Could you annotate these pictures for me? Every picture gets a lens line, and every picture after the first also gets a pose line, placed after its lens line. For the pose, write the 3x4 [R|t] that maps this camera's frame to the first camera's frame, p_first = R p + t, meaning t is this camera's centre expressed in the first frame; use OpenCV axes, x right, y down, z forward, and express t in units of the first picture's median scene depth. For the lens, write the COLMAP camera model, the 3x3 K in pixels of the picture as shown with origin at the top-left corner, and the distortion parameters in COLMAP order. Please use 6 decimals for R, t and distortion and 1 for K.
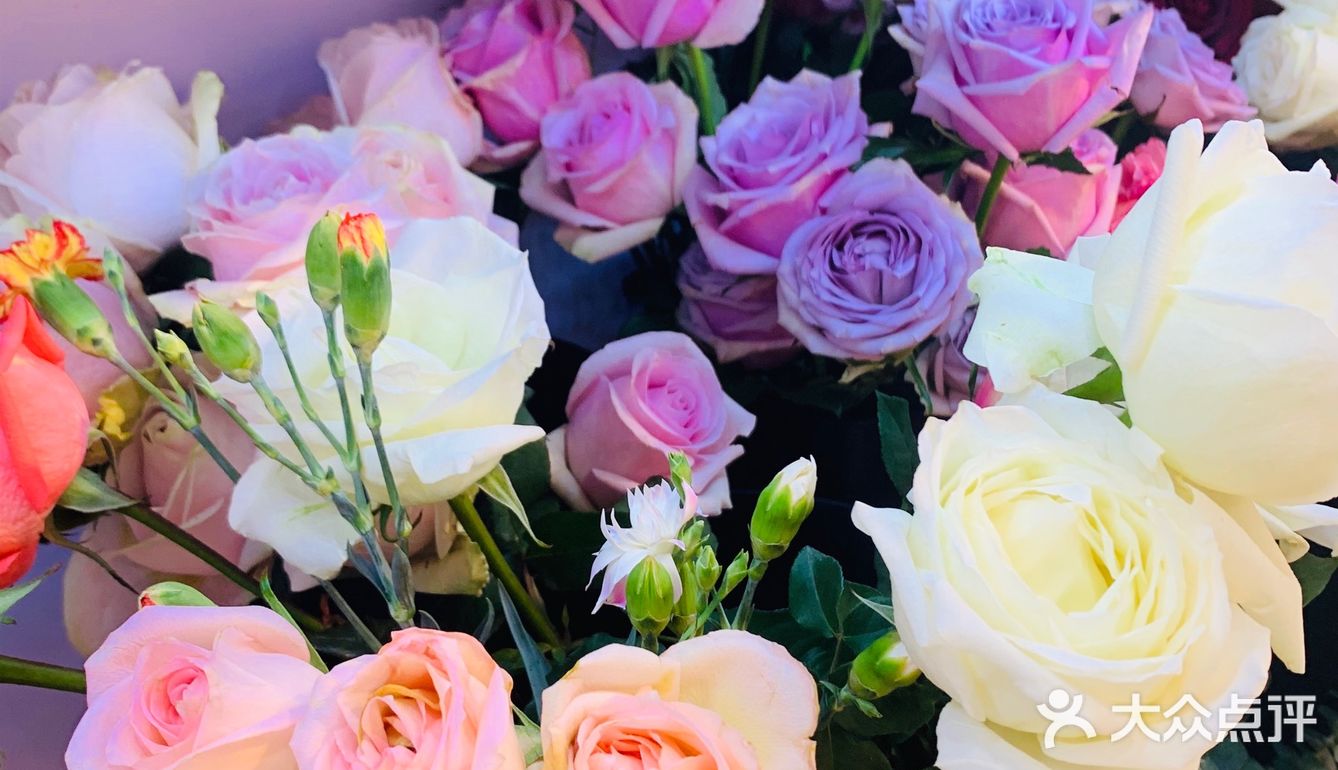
lens RADIAL K [[1322.1, 0, 669.0], [0, 1322.1, 385.0], [0, 0, 1]] dist [0.009268, -0.003017]
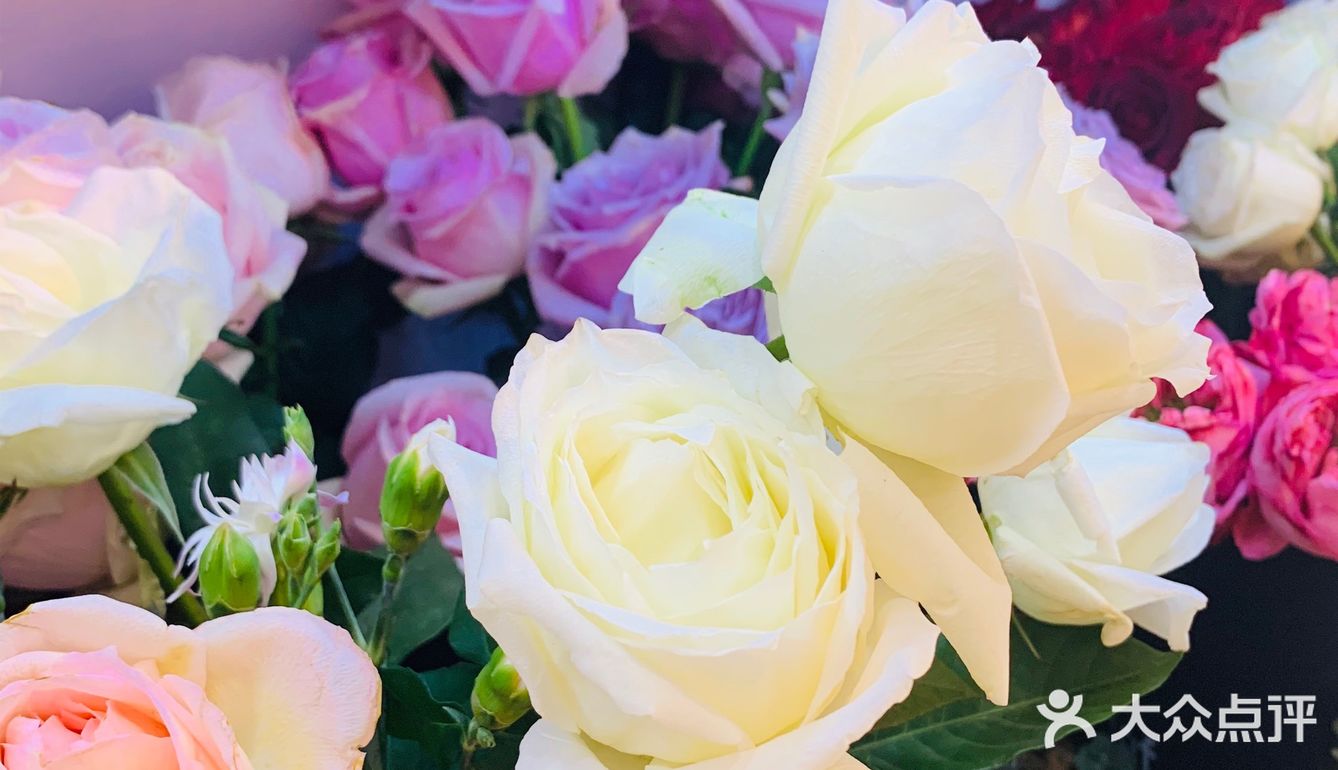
lens RADIAL K [[1358.9, 0, 674.4], [0, 1358.9, 380.0], [0, 0, 1]] dist [0.091280, -0.249802]
pose [[0.997796, 0.064522, -0.015495, 0.130251], [-0.066060, 0.987923, -0.140158, 0.070550], [0.006265, 0.140873, 0.990008, 0.085159]]
